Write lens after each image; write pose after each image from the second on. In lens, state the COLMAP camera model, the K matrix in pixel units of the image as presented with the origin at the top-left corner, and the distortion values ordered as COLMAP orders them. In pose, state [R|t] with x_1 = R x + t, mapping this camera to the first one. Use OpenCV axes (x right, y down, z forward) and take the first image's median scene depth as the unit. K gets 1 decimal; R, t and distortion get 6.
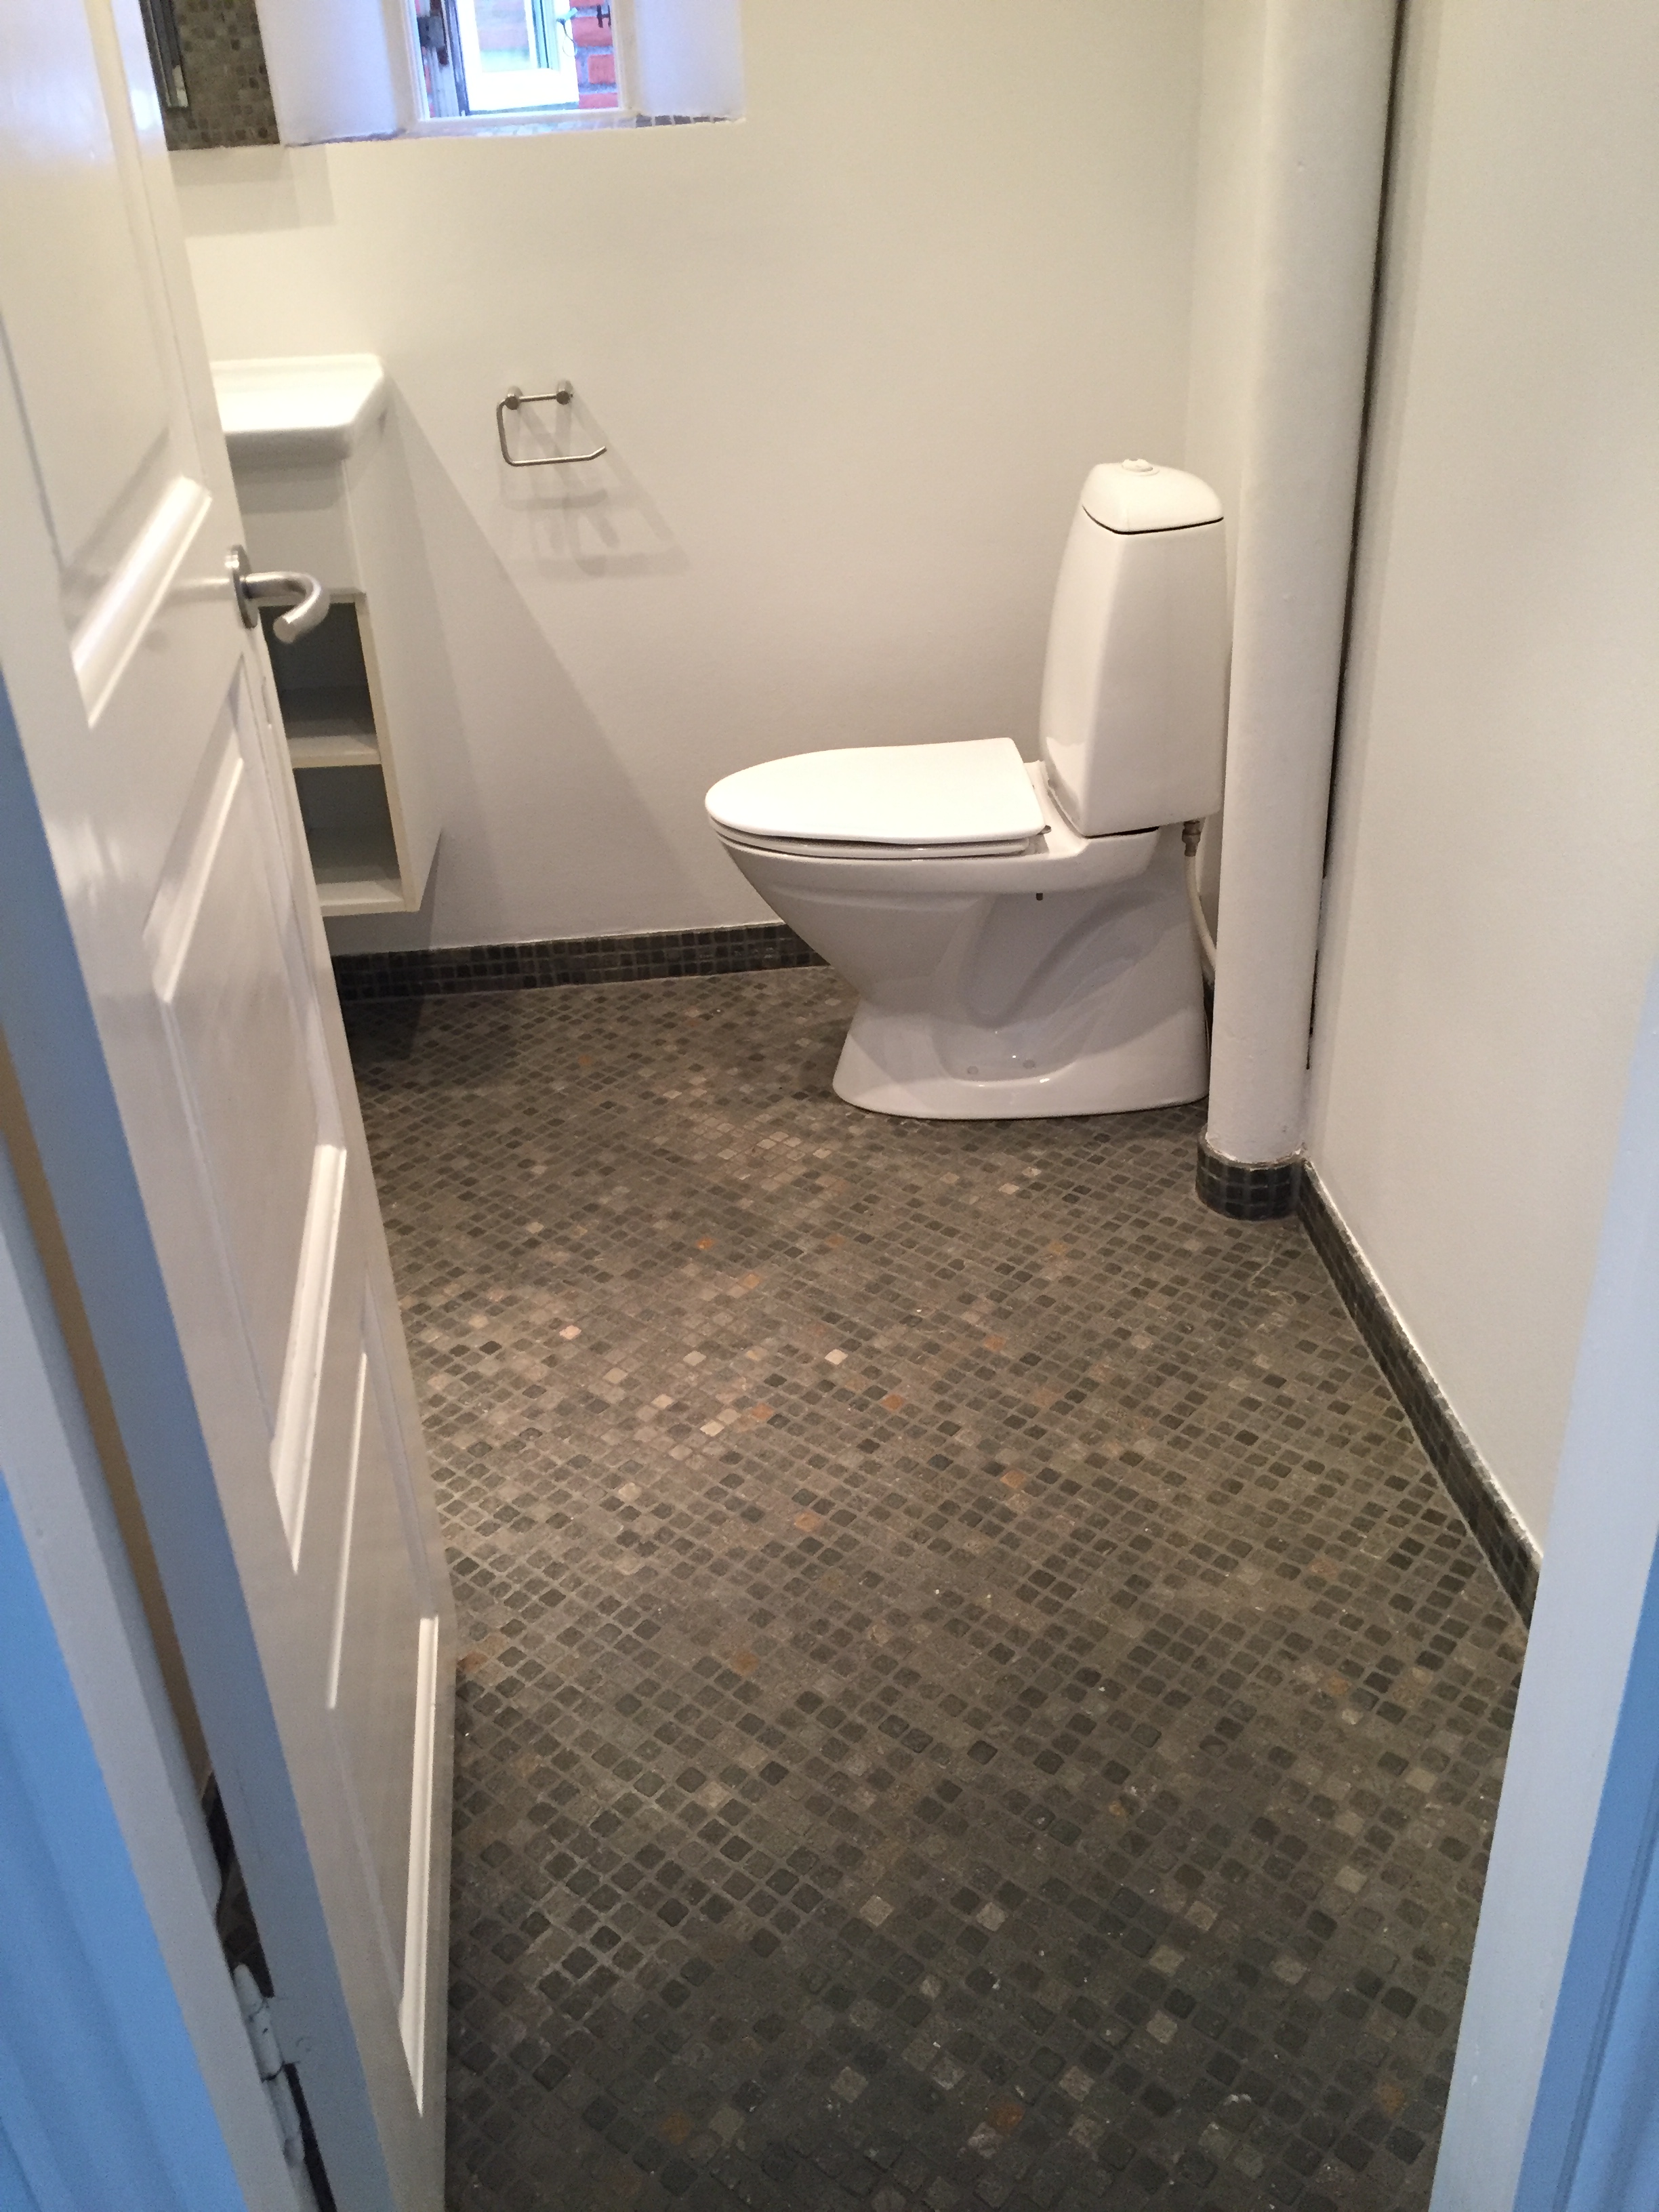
lens RADIAL K [[1900.8, 0, 827.1], [0, 1900.8, 1111.9], [0, 0, 1]] dist [0.105602, -0.146610]
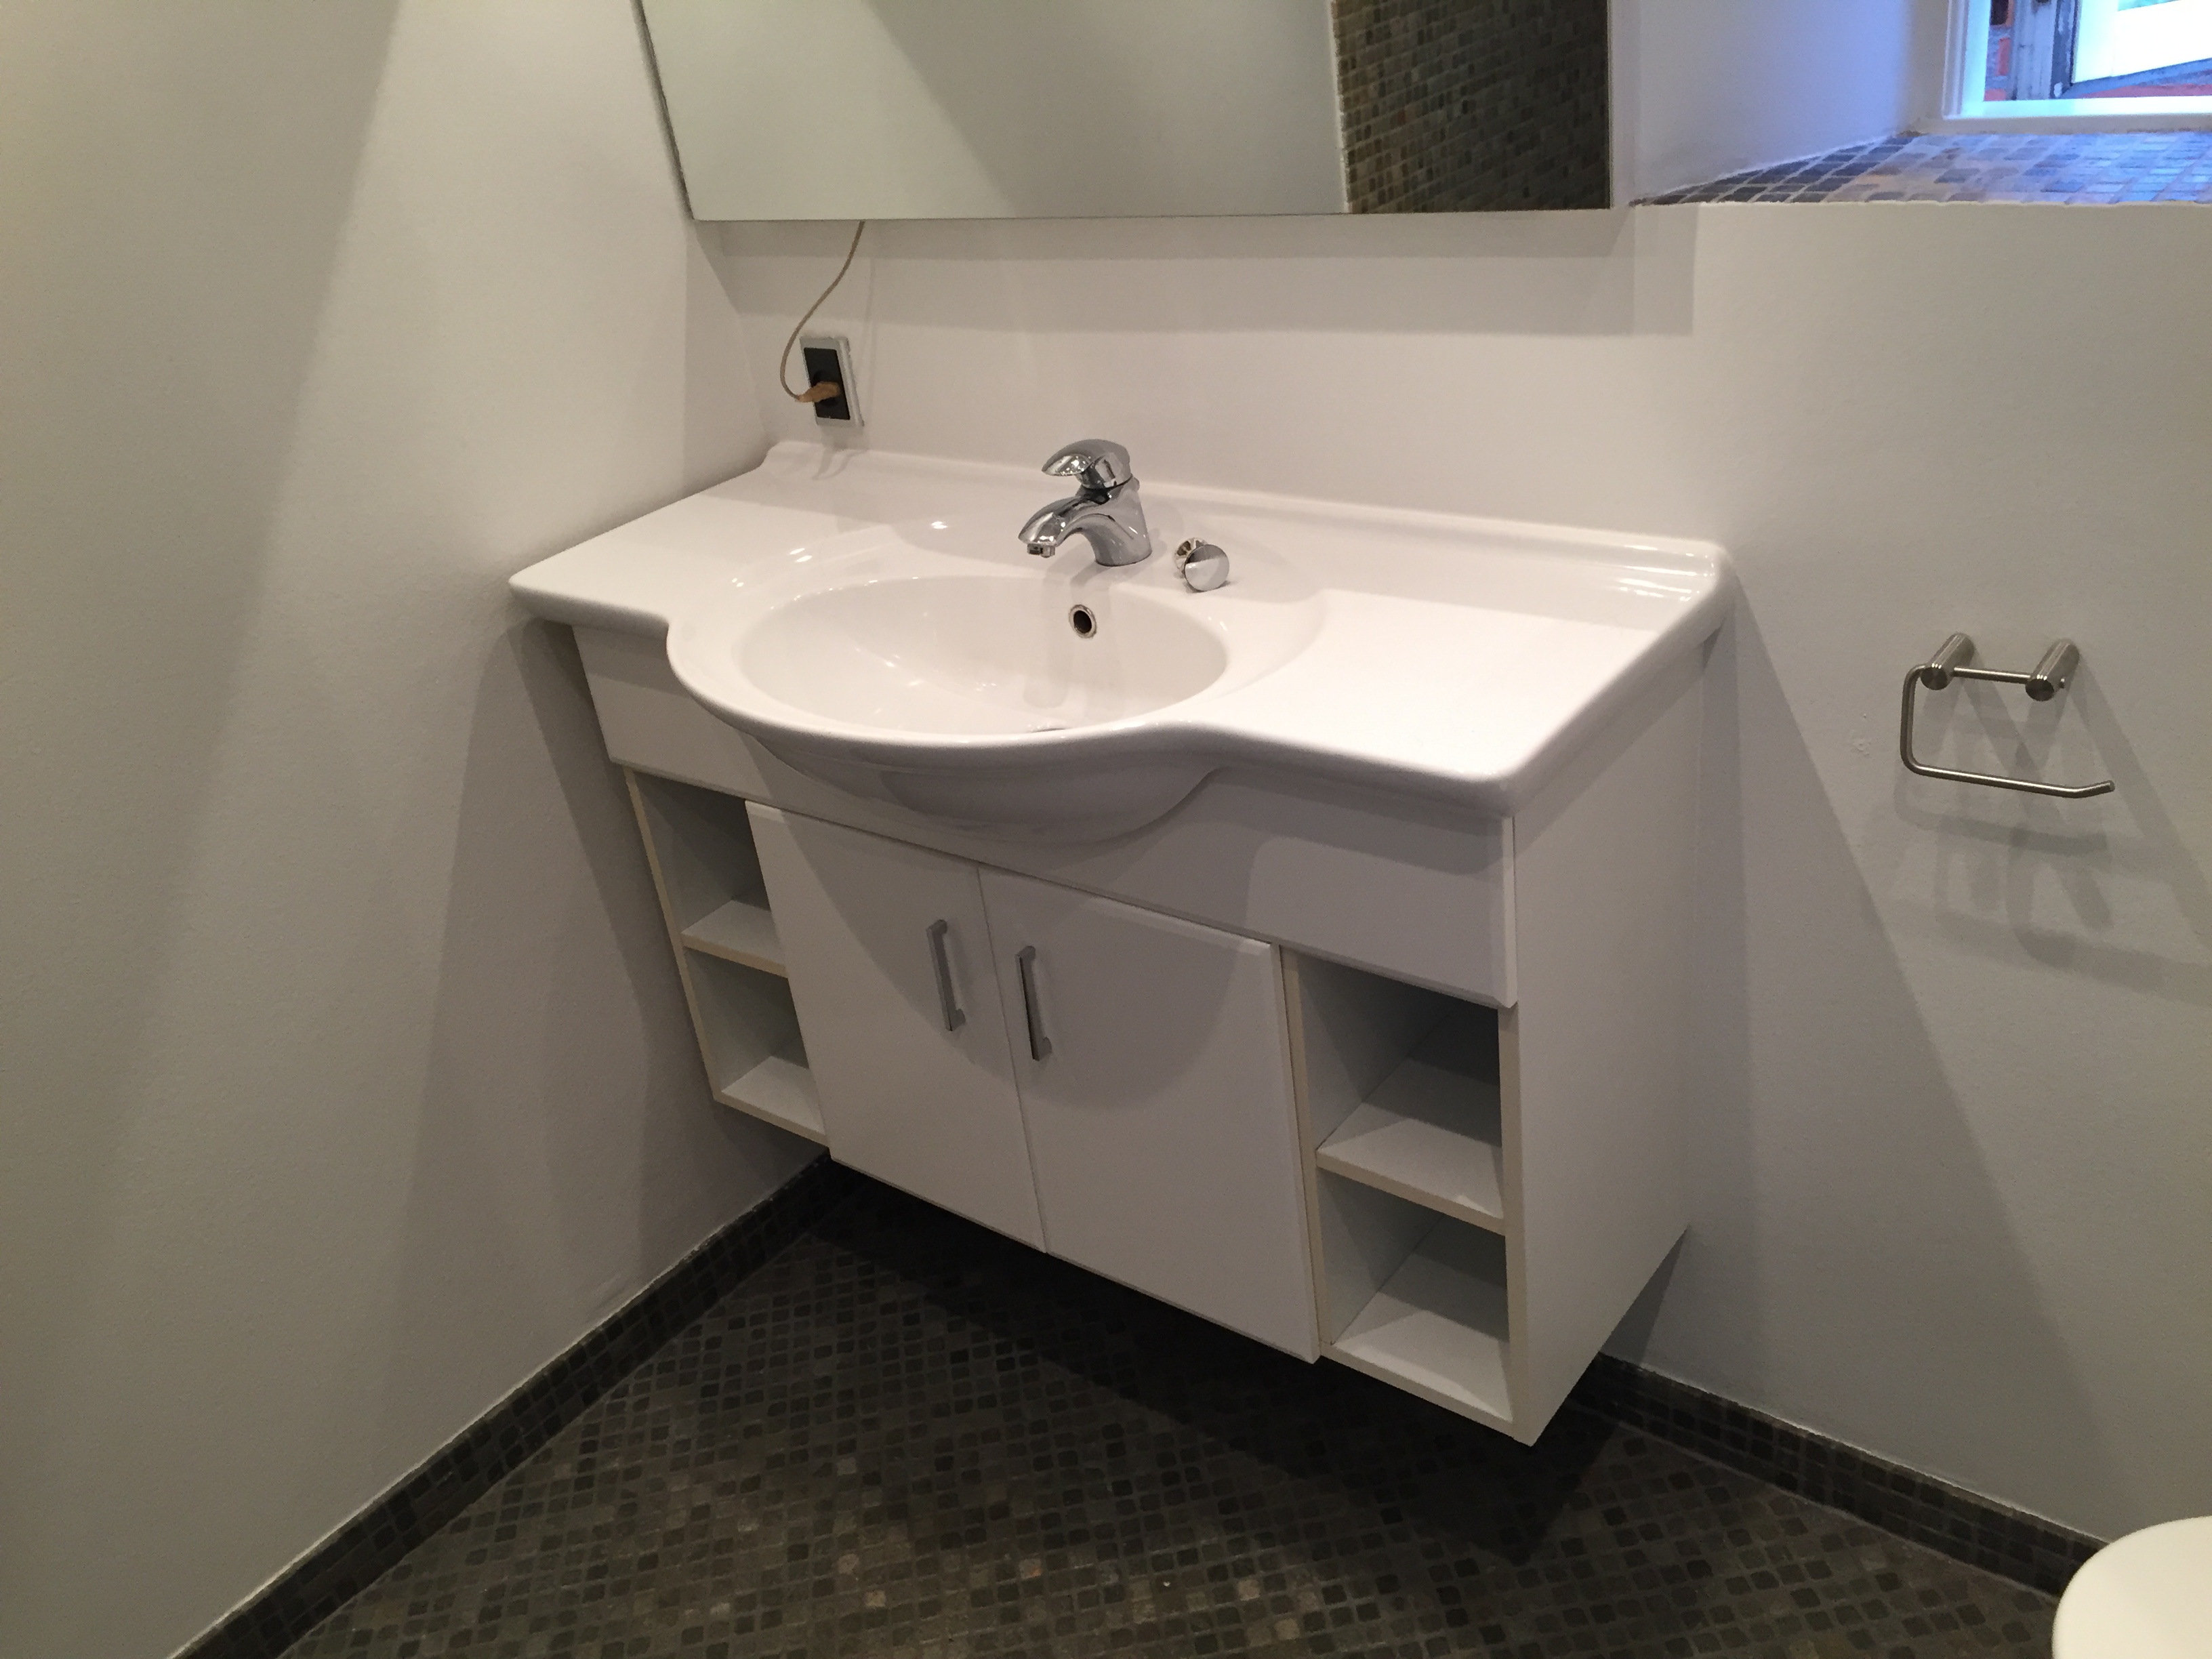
lens RADIAL K [[1900.8, 0, 1114.4], [0, 1900.8, 832.4], [0, 0, 1]] dist [0.105602, -0.146610]
pose [[0.746320, 0.269365, -0.608646, 0.000633], [-0.249546, 0.960985, 0.119306, -0.316856], [0.617036, 0.062845, 0.784421, 0.429041]]
